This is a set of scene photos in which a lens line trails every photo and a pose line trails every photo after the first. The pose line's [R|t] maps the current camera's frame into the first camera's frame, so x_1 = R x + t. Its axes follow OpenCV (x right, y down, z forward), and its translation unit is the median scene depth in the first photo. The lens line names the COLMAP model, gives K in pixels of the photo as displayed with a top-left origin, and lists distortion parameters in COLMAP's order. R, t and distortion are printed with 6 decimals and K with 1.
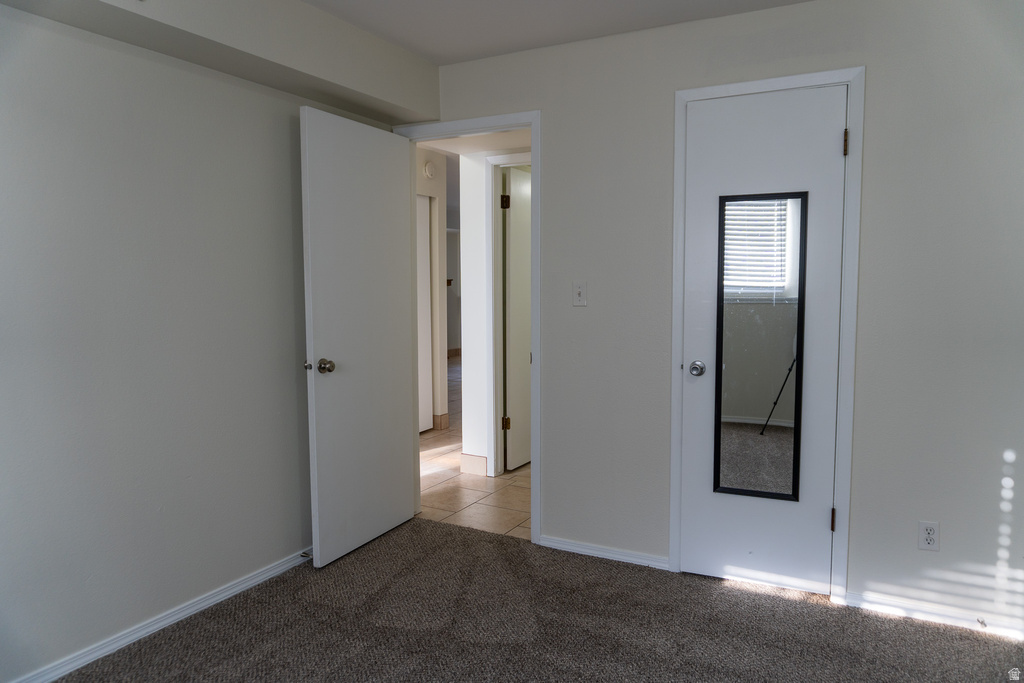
lens RADIAL K [[688.0, 0, 512.0], [0, 688.0, 341.5], [0, 0, 1]] dist [-0.026107, -0.003063]
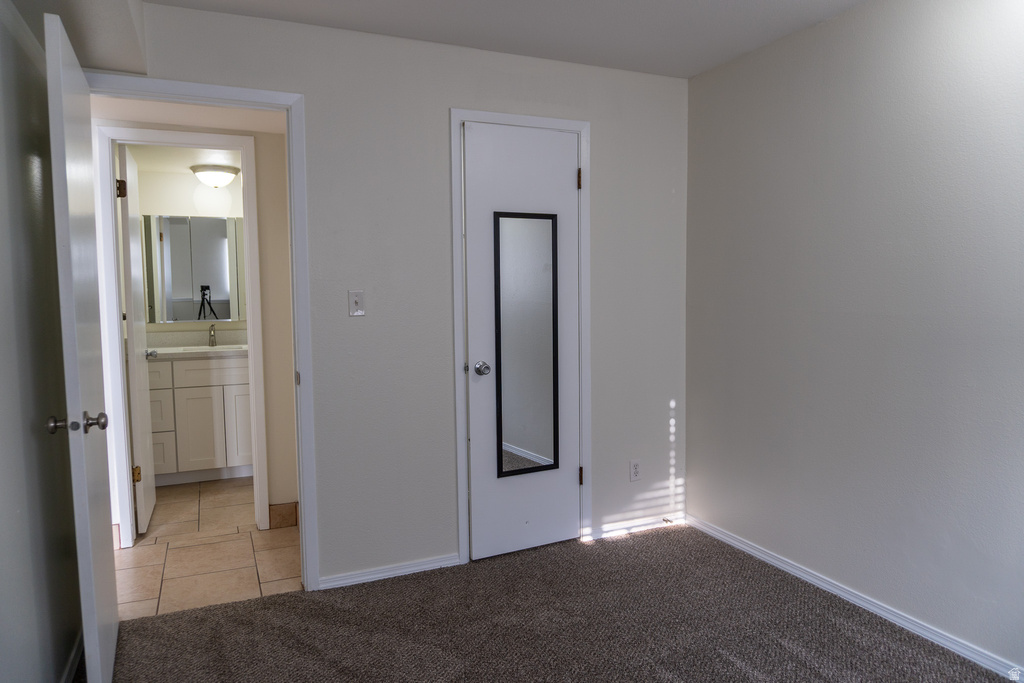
lens RADIAL K [[688.0, 0, 512.0], [0, 688.0, 341.5], [0, 0, 1]] dist [-0.026107, -0.003063]
pose [[0.599540, -0.062673, 0.797887, -0.619028], [0.076626, 0.996845, 0.020724, -0.023940], [-0.796668, 0.048714, 0.602450, 0.333126]]
